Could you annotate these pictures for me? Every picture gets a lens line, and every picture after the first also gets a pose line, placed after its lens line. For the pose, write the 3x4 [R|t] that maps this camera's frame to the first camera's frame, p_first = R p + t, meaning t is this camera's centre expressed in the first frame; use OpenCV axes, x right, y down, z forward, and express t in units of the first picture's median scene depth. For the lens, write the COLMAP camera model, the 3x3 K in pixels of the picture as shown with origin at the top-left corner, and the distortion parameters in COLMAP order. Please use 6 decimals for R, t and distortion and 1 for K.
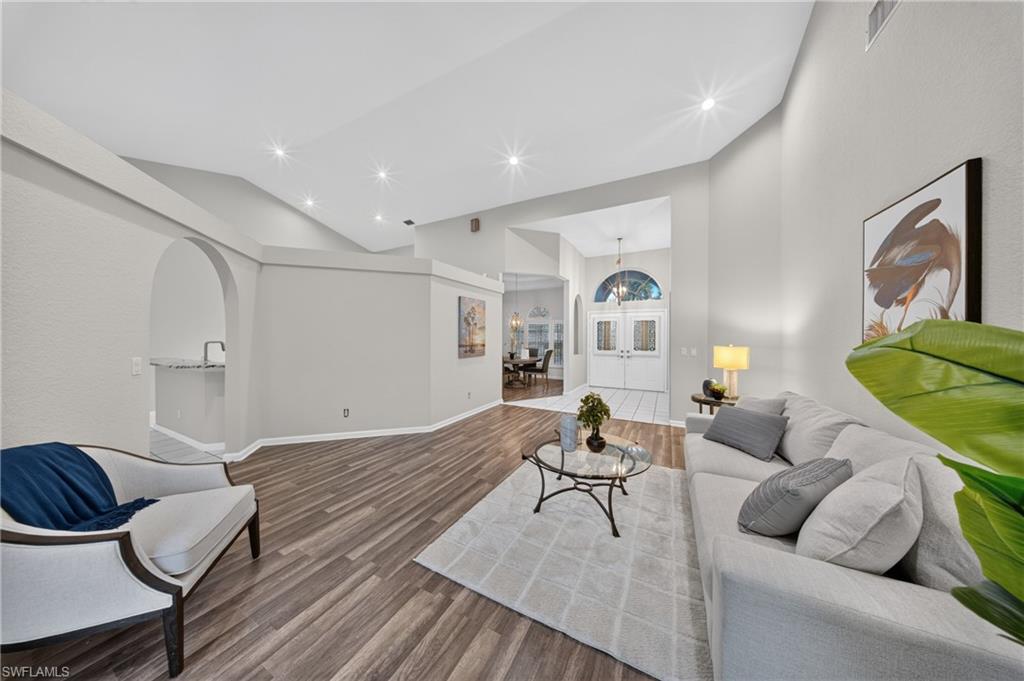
lens RADIAL K [[299.4, 0, 510.8], [0, 299.4, 336.8], [0, 0, 1]] dist [0.000325, -0.001687]
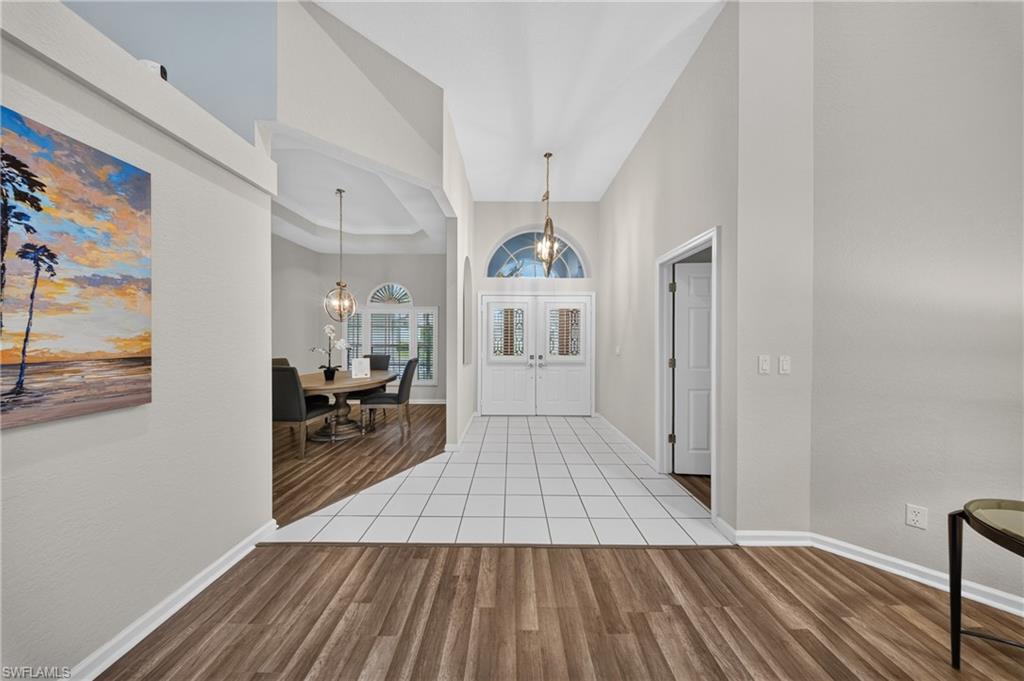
lens RADIAL K [[299.4, 0, 510.8], [0, 299.4, 336.8], [0, 0, 1]] dist [0.000325, -0.001687]
pose [[0.888599, -0.001090, 0.458685, 0.049397], [0.002000, 0.999997, -0.001499, 0.008756], [-0.458681, 0.002250, 0.888598, 0.551320]]
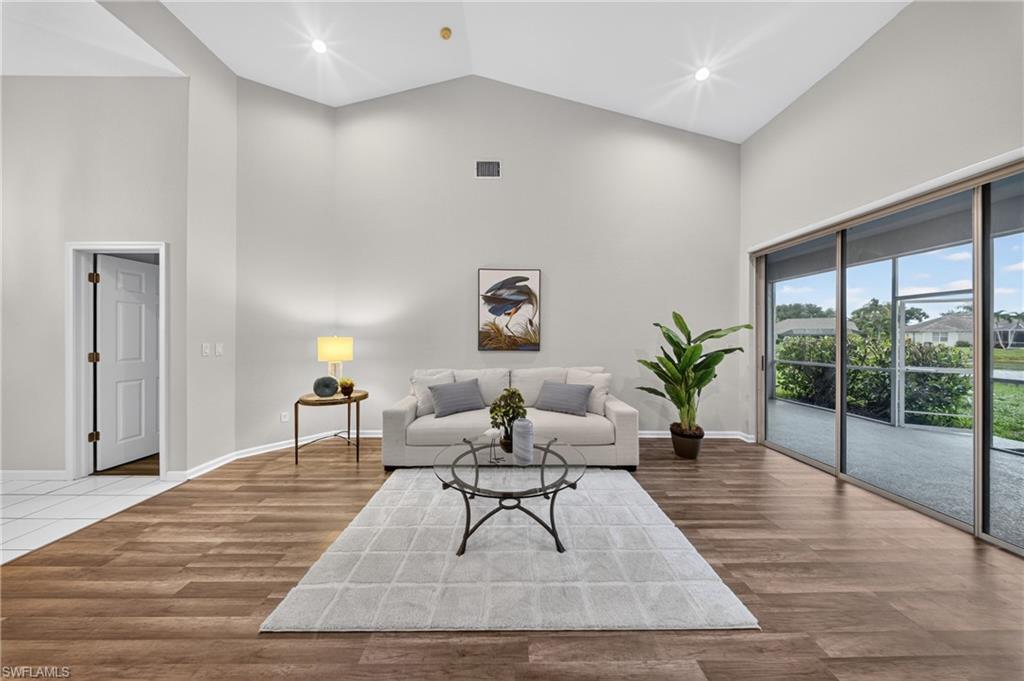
lens RADIAL K [[299.4, 0, 510.8], [0, 299.4, 336.8], [0, 0, 1]] dist [0.000325, -0.001687]
pose [[-0.472436, -0.010906, 0.881297, -0.182760], [-0.008858, 0.999932, 0.007625, 0.009814], [-0.881320, -0.004204, -0.472500, 0.515615]]
